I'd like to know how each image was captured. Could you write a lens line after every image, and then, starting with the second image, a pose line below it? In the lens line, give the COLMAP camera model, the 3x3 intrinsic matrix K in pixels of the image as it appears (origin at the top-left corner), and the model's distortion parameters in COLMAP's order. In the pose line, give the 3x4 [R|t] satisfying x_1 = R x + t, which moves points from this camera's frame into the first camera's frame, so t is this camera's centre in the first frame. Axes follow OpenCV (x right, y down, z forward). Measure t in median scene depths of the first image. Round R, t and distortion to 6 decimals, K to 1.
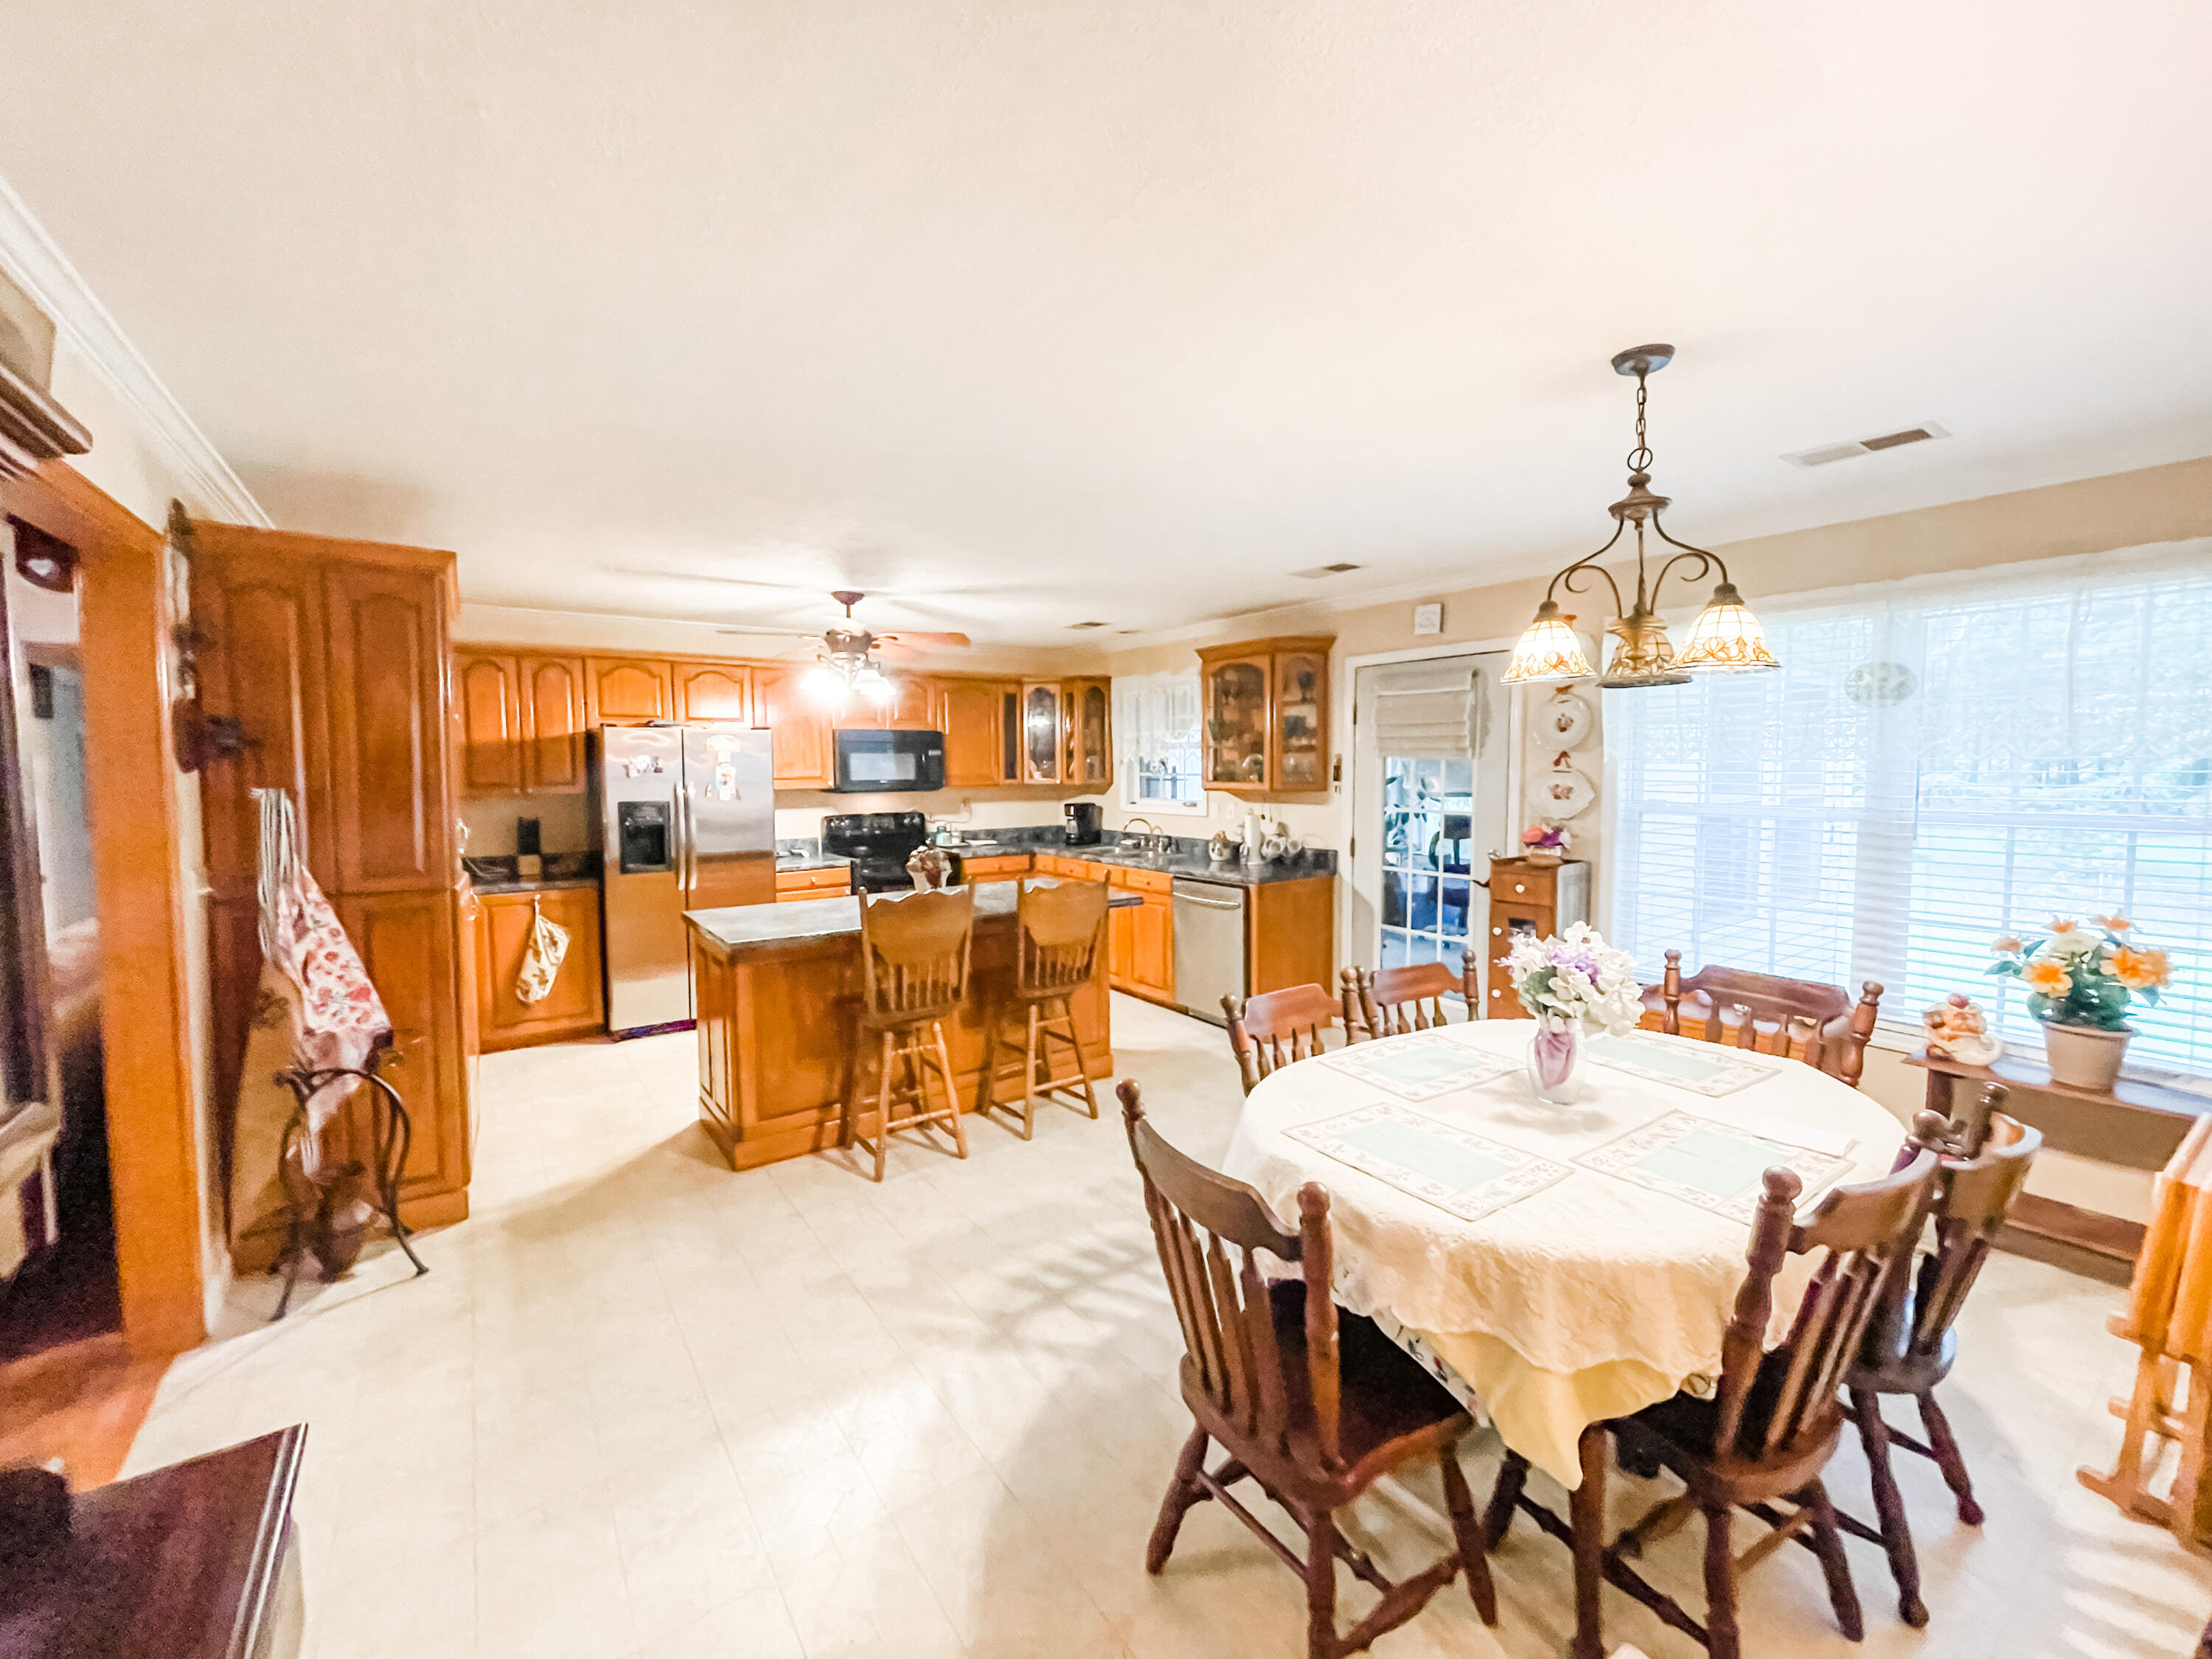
lens RADIAL K [[898.4, 0, 1122.2], [0, 898.4, 814.6], [0, 0, 1]] dist [-0.001860, -0.000082]
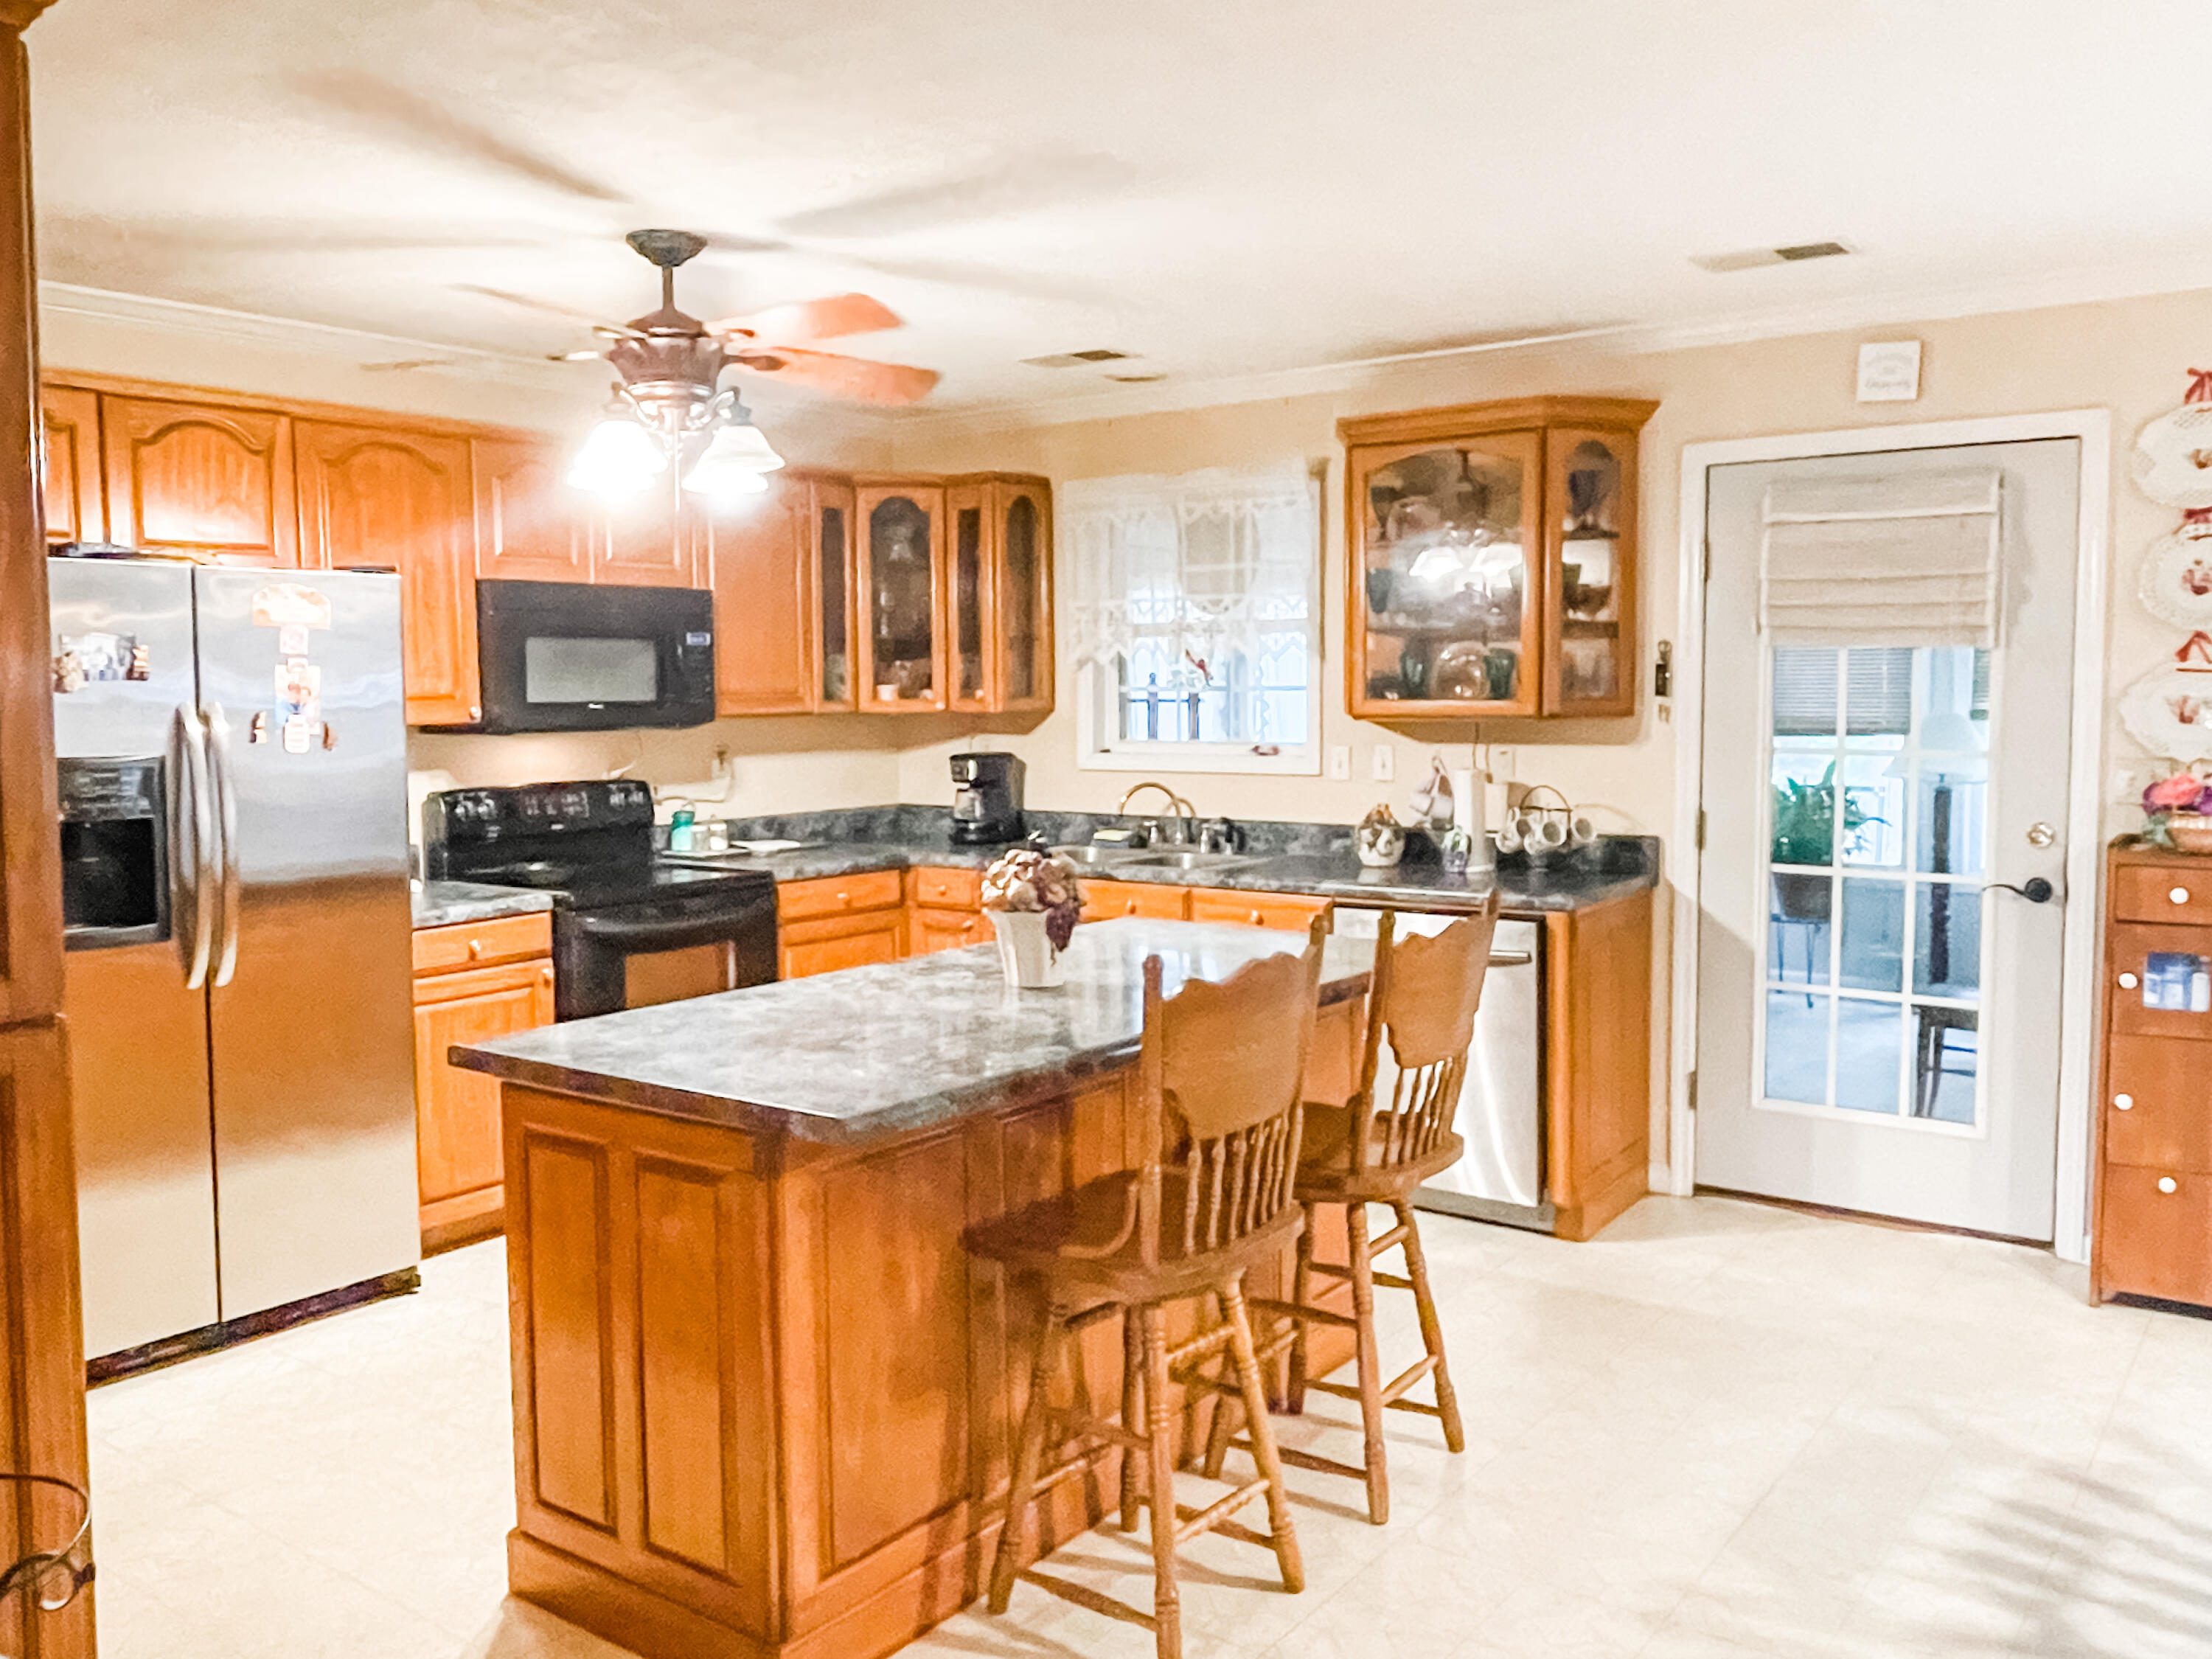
lens RADIAL K [[1766.8, 0, 1127.8], [0, 1766.8, 789.1], [0, 0, 1]] dist [-0.008191, -0.006825]
pose [[0.953740, -0.020258, 0.299950, -0.296057], [0.019616, 0.999794, 0.005153, 0.002904], [-0.299993, 0.000969, 0.953941, 0.147509]]
